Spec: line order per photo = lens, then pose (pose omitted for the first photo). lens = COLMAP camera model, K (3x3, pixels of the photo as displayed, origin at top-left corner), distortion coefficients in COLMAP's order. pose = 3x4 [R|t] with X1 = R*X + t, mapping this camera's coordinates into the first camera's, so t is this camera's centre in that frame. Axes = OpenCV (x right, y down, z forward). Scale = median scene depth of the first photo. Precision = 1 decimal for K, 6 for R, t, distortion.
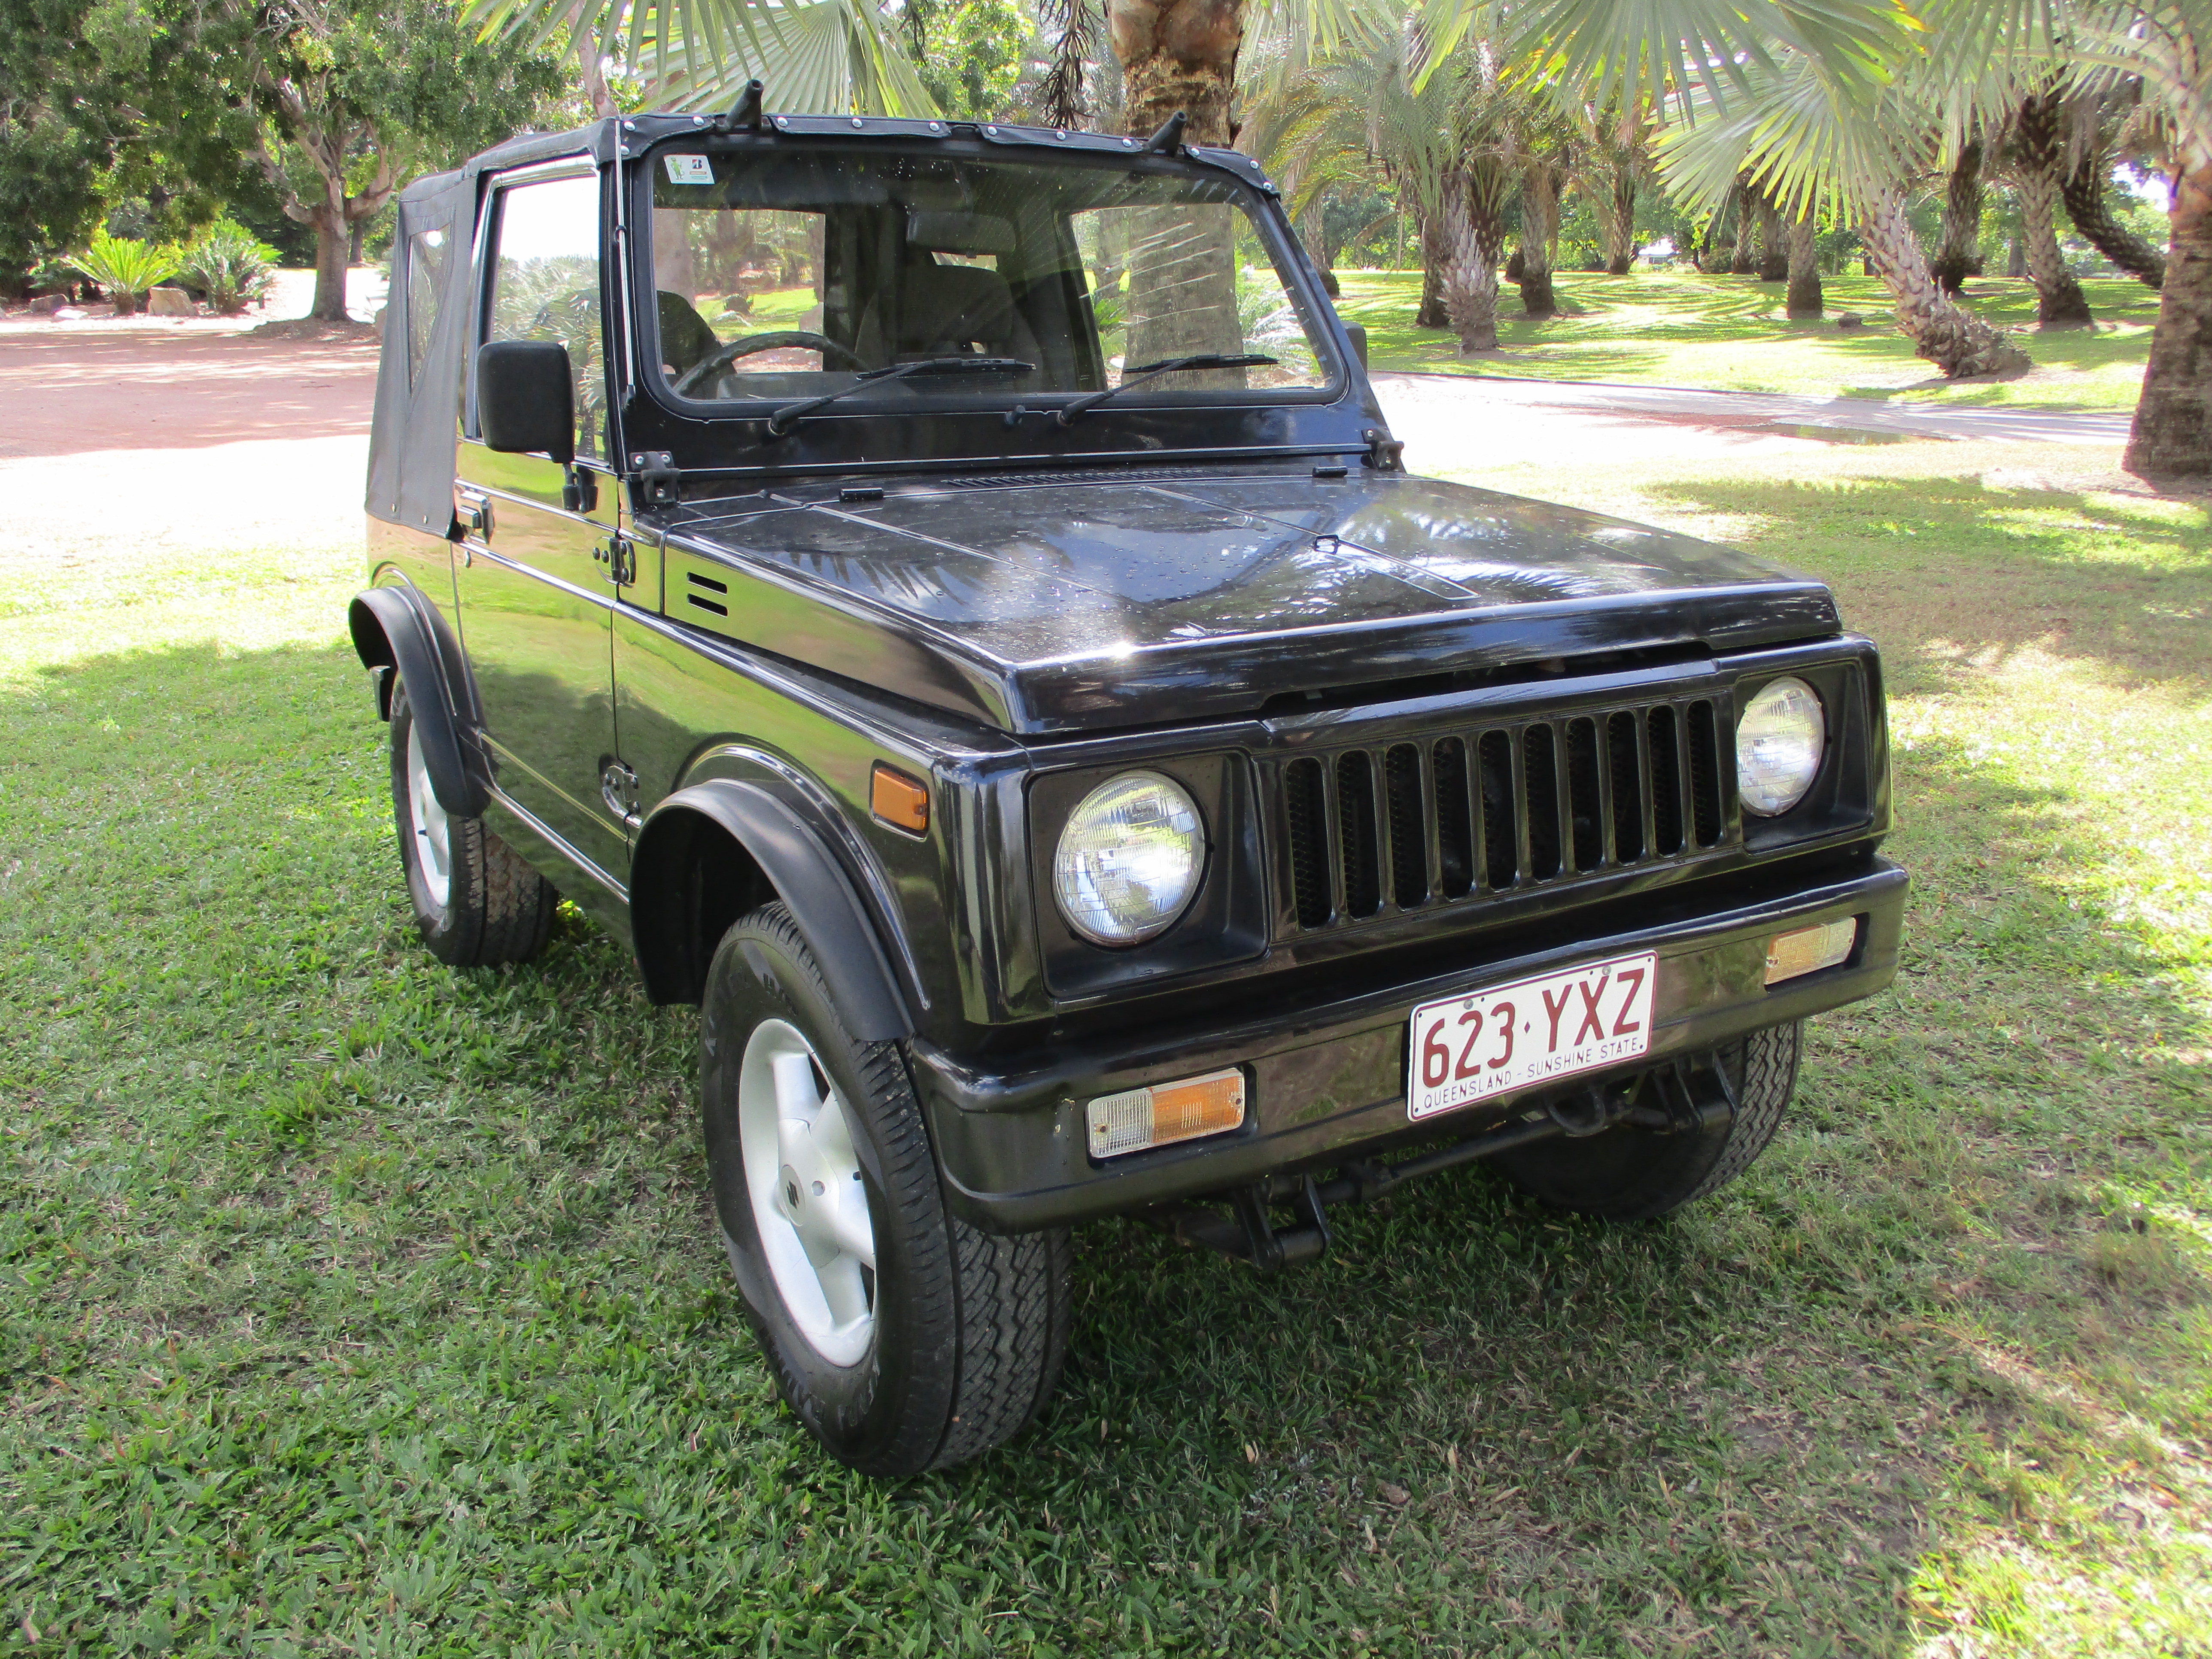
lens RADIAL K [[1827.1, 0, 1115.3], [0, 1827.1, 825.6], [0, 0, 1]] dist [-0.024986, 0.007239]
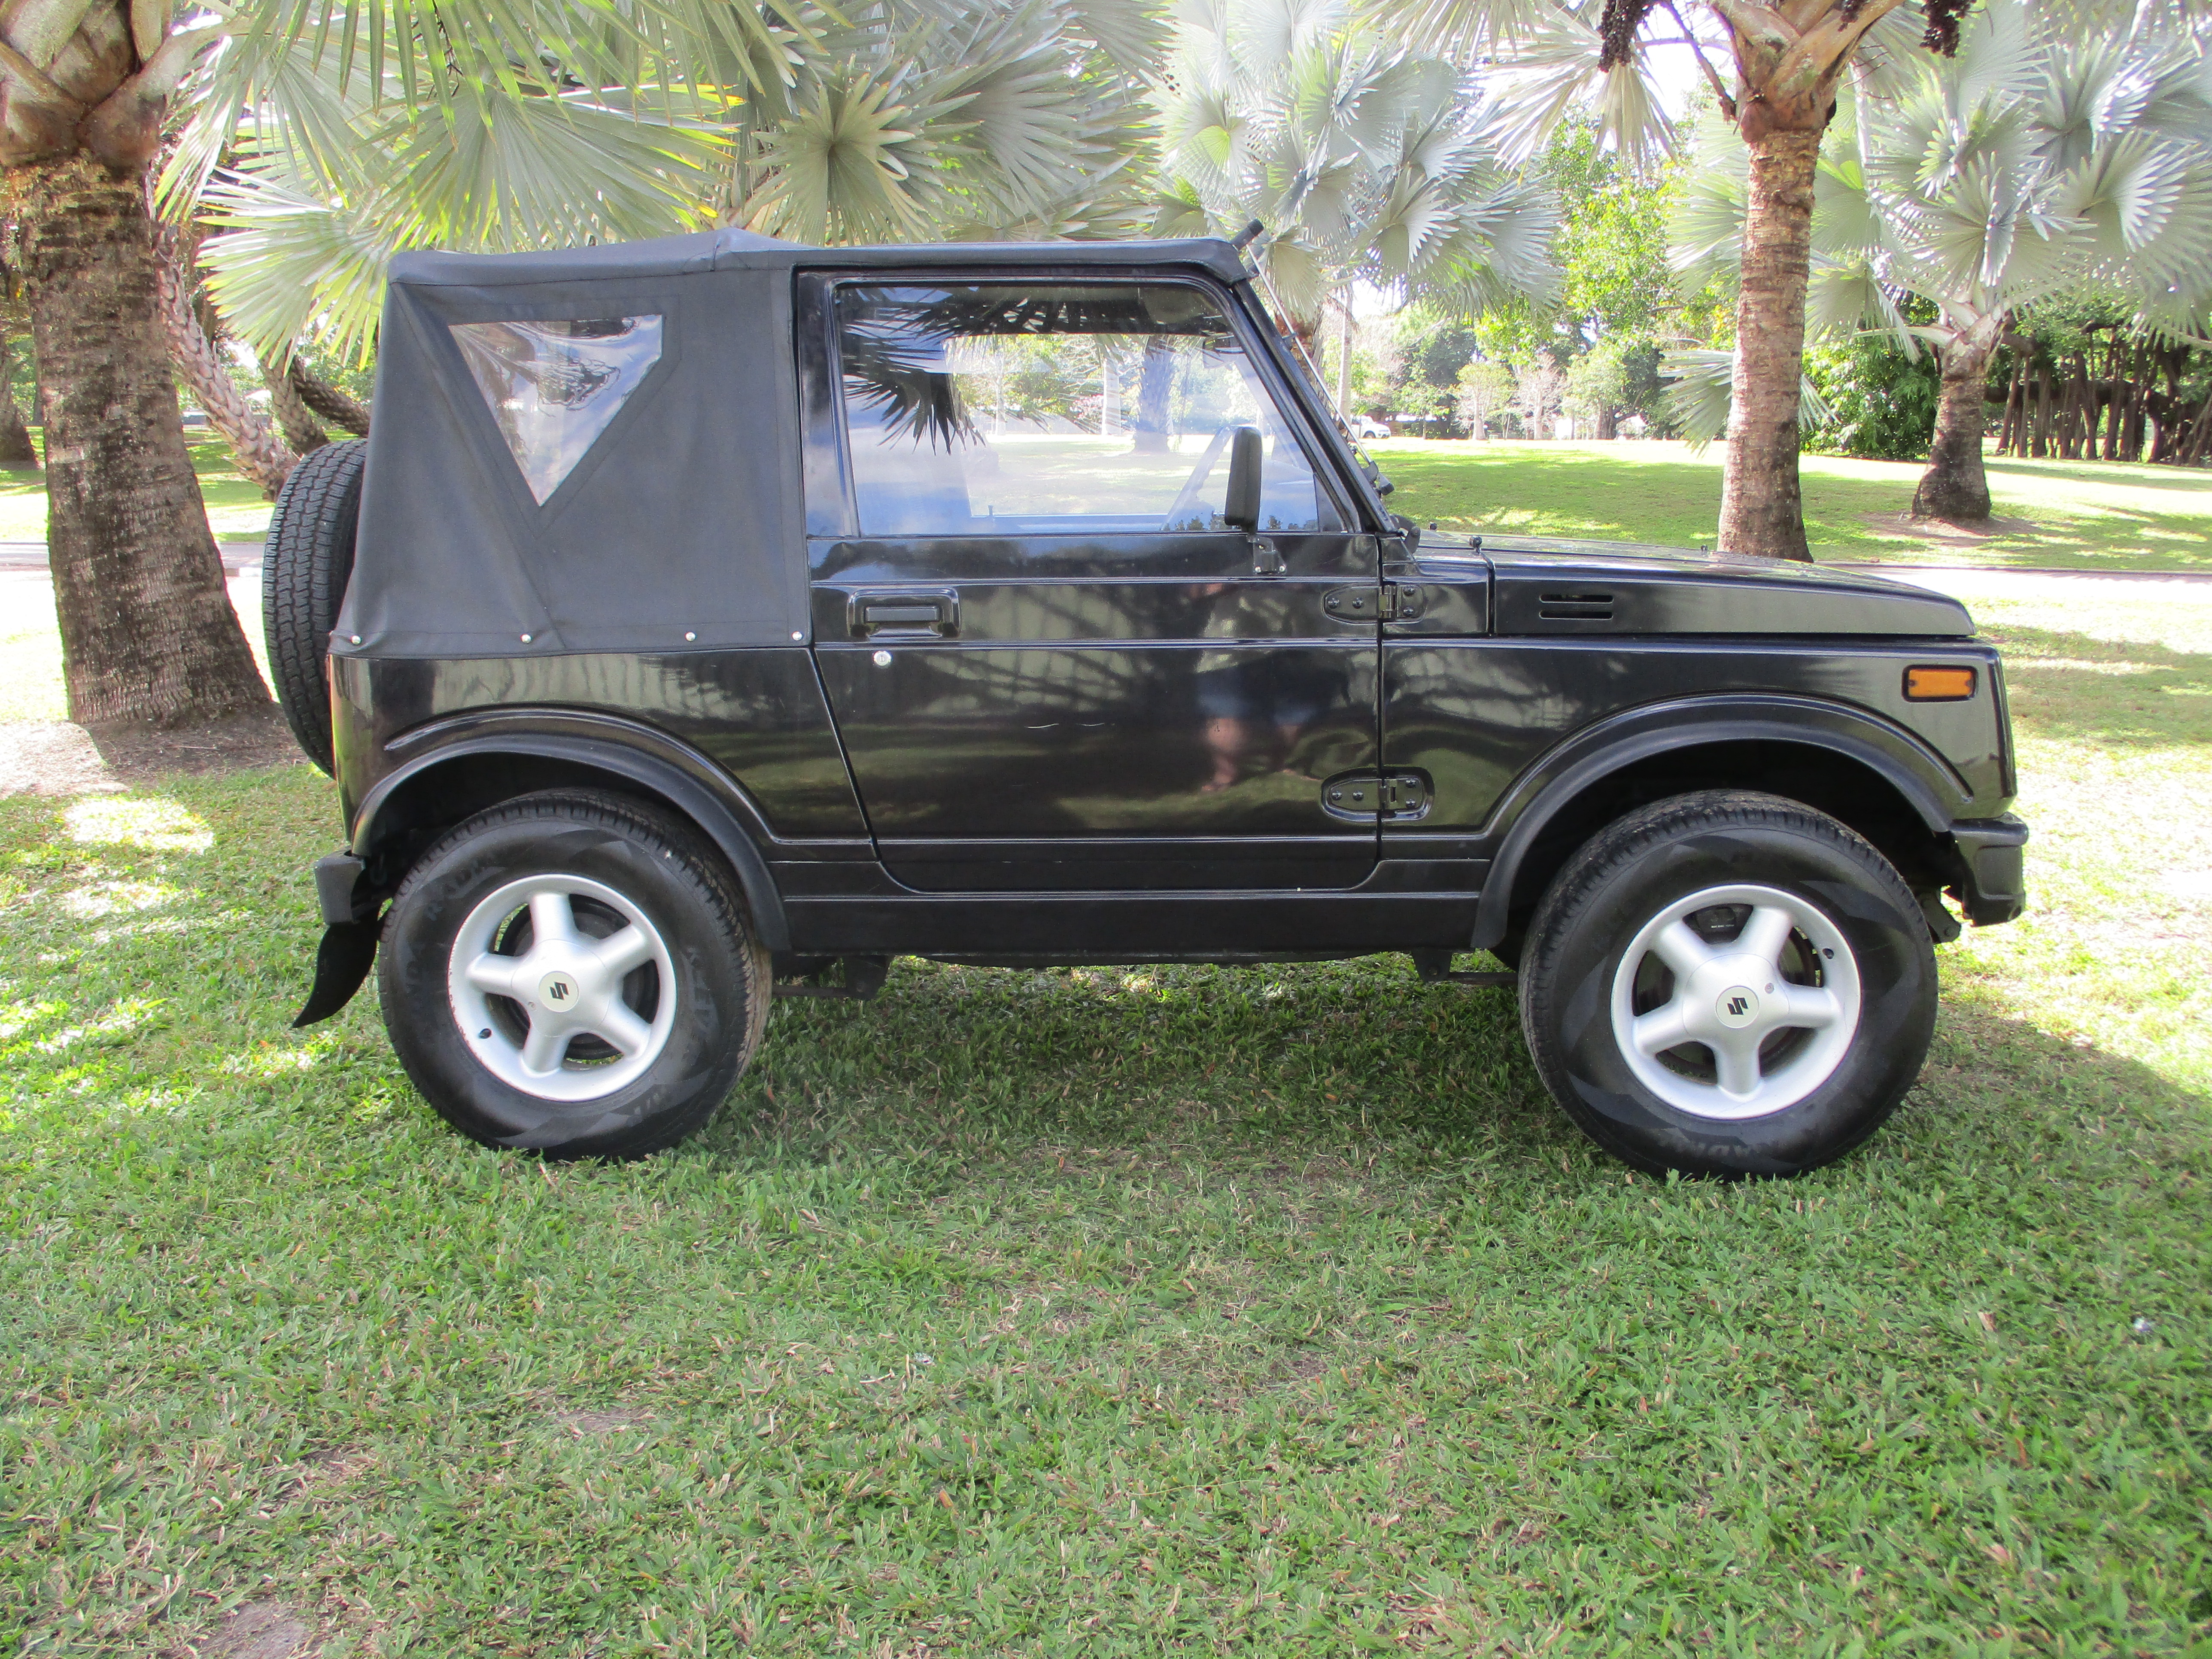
lens RADIAL K [[1827.1, 0, 1108.8], [0, 1827.1, 831.4], [0, 0, 1]] dist [-0.024986, 0.007239]
pose [[0.586915, -0.168589, 0.791902, -1.312135], [0.228180, 0.972877, 0.038002, -0.081832], [-0.776830, 0.158393, 0.609465, 0.407205]]
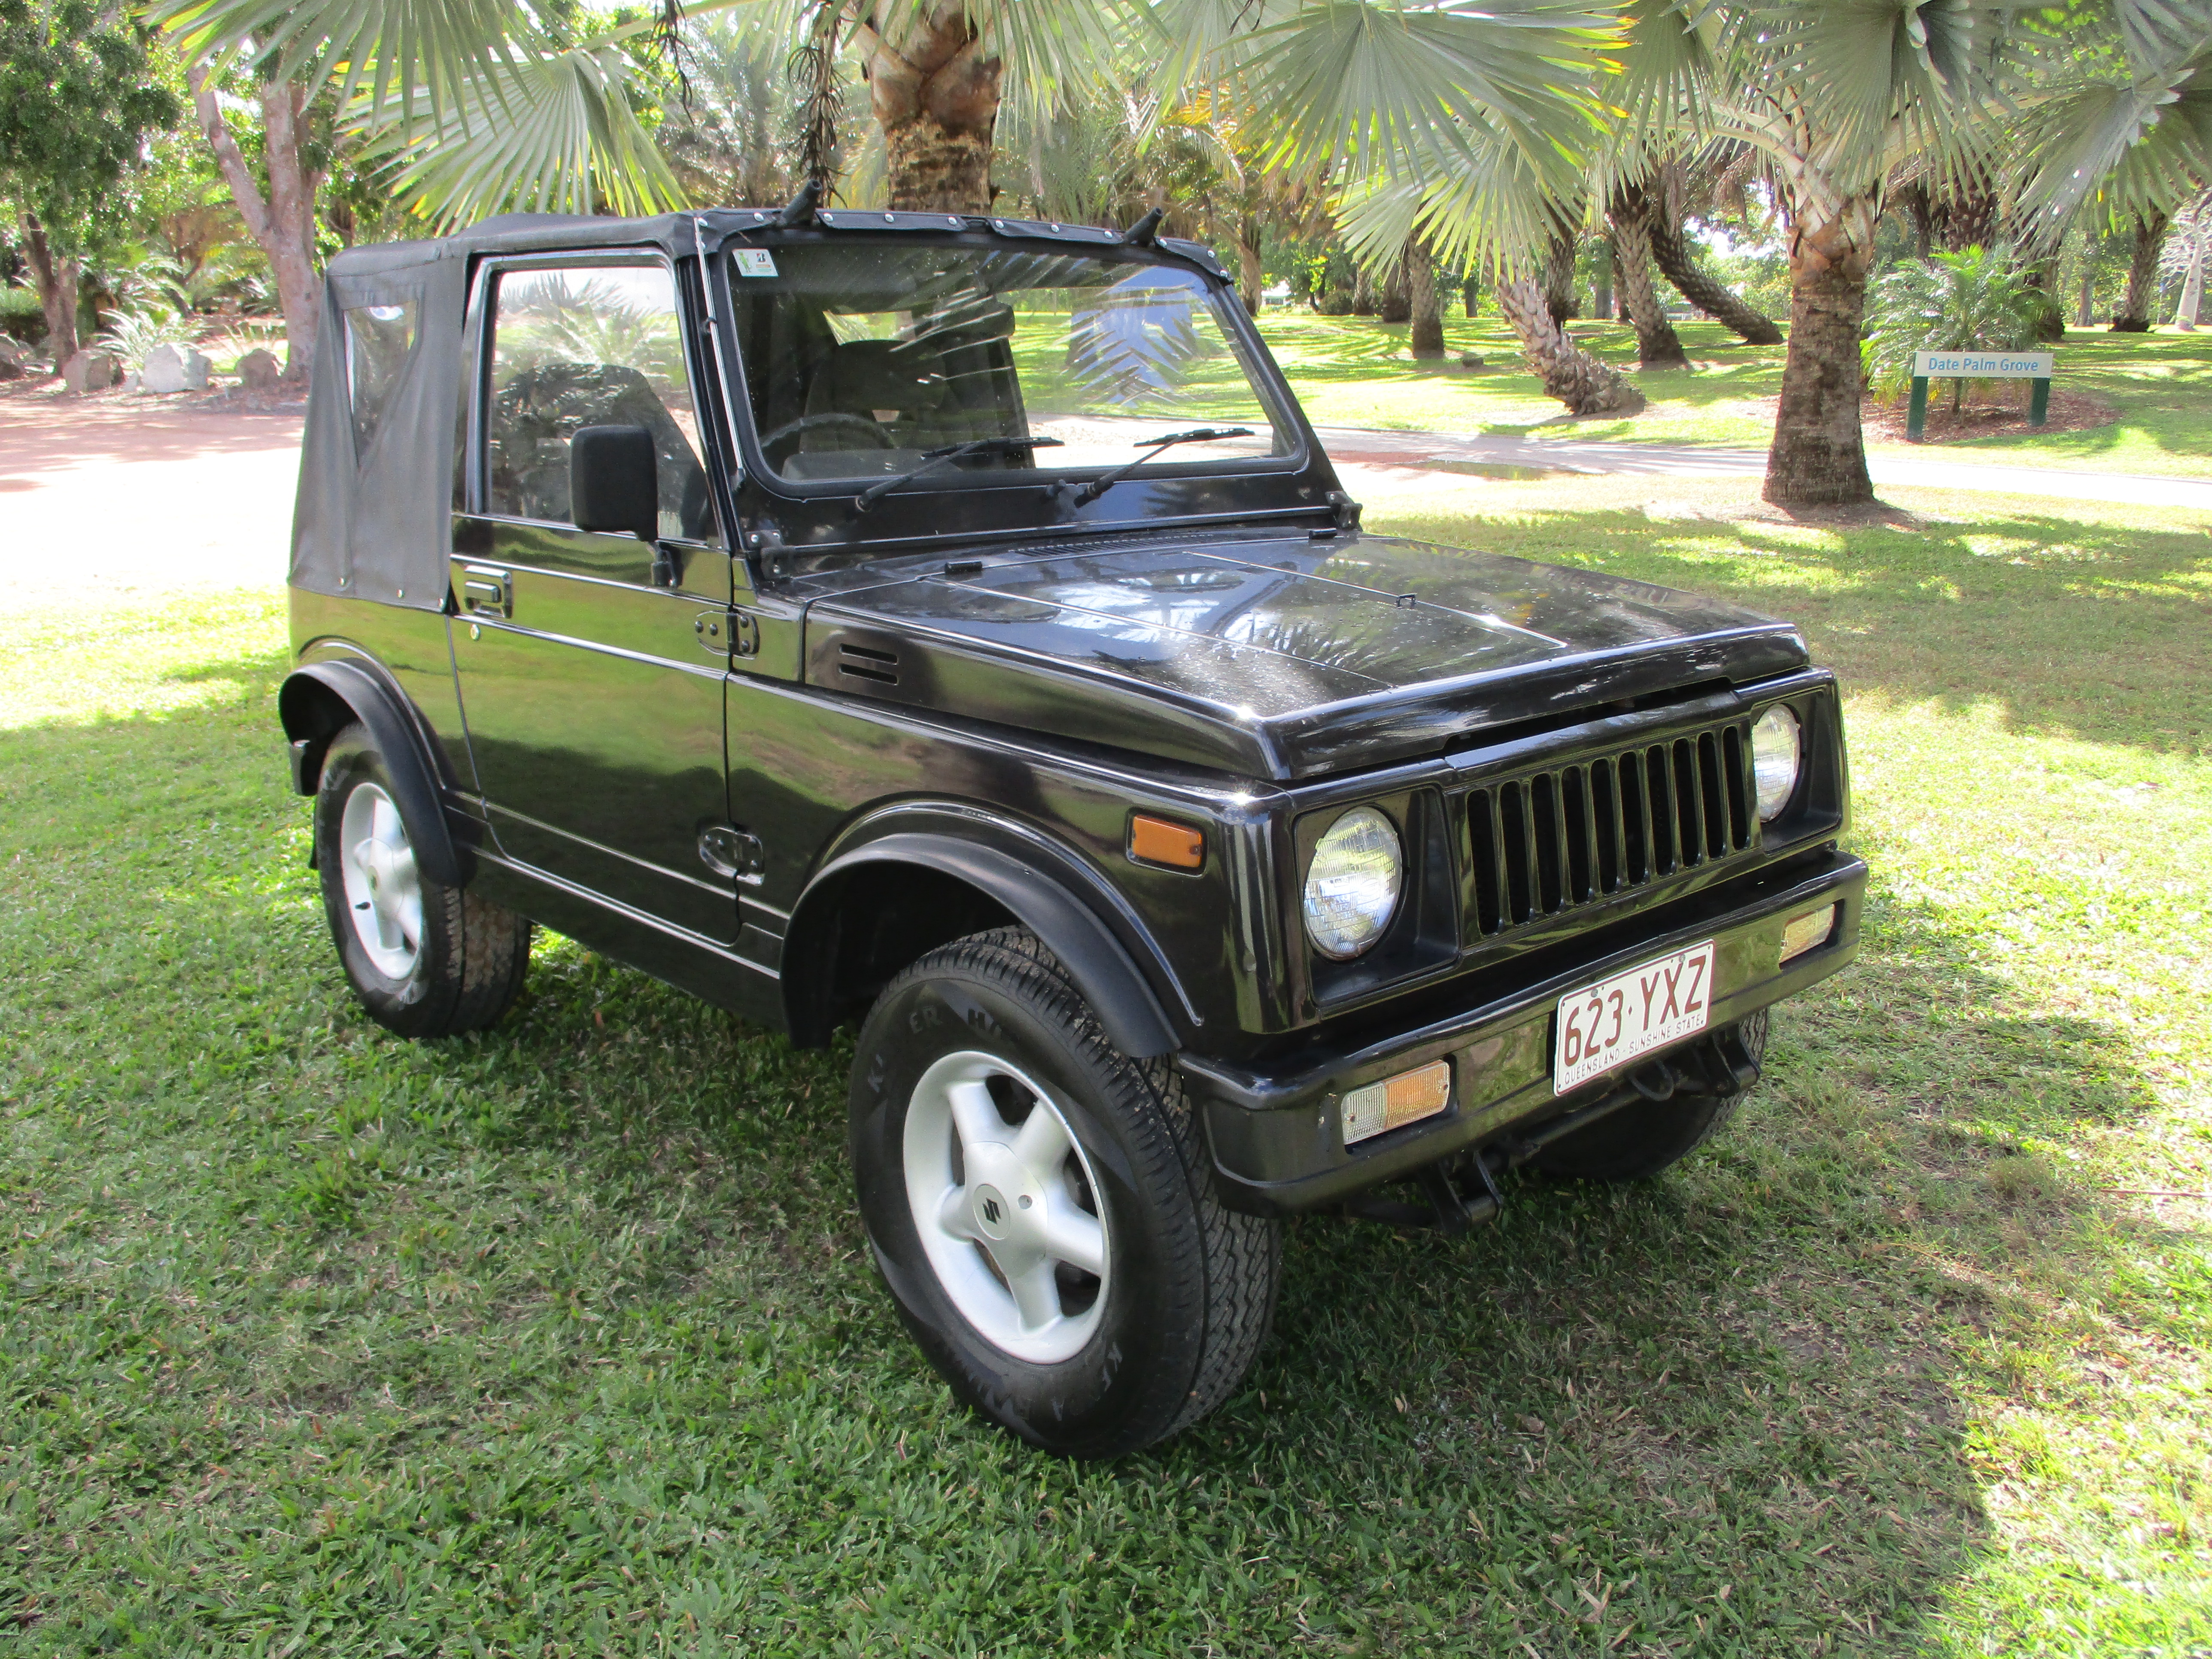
lens RADIAL K [[1827.1, 0, 1108.9], [0, 1827.1, 828.1], [0, 0, 1]] dist [-0.024986, 0.007239]
pose [[0.981792, -0.048379, 0.183694, -0.247339], [0.051864, 0.998553, -0.014210, -0.005797], [-0.182740, 0.023479, 0.982881, -0.075066]]
